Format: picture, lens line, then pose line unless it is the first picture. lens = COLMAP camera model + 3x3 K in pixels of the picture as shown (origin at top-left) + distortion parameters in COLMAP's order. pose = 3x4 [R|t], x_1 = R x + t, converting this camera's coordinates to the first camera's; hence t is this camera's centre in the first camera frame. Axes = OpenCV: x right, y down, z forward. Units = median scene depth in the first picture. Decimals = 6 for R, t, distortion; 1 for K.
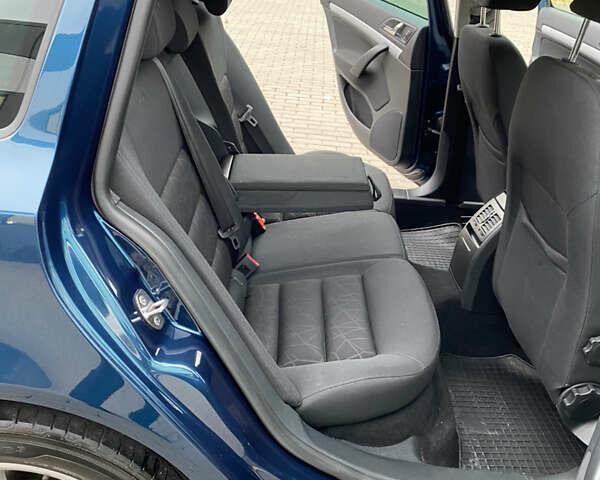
lens RADIAL K [[602.0, 0, 302.2], [0, 602.0, 225.6], [0, 0, 1]] dist [0.161348, -0.420758]
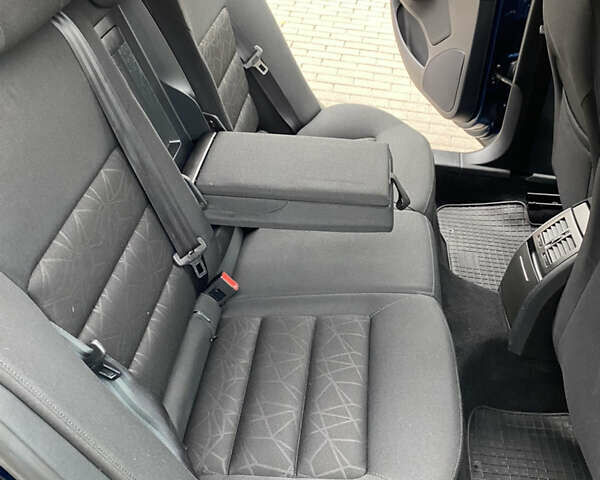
lens RADIAL K [[614.2, 0, 299.5], [0, 614.2, 228.5], [0, 0, 1]] dist [0.001533, 0.031322]
pose [[0.992665, 0.063525, -0.102866, 0.062770], [-0.044724, 0.983423, 0.175721, -0.116340], [0.112323, -0.169832, 0.979051, 0.212288]]
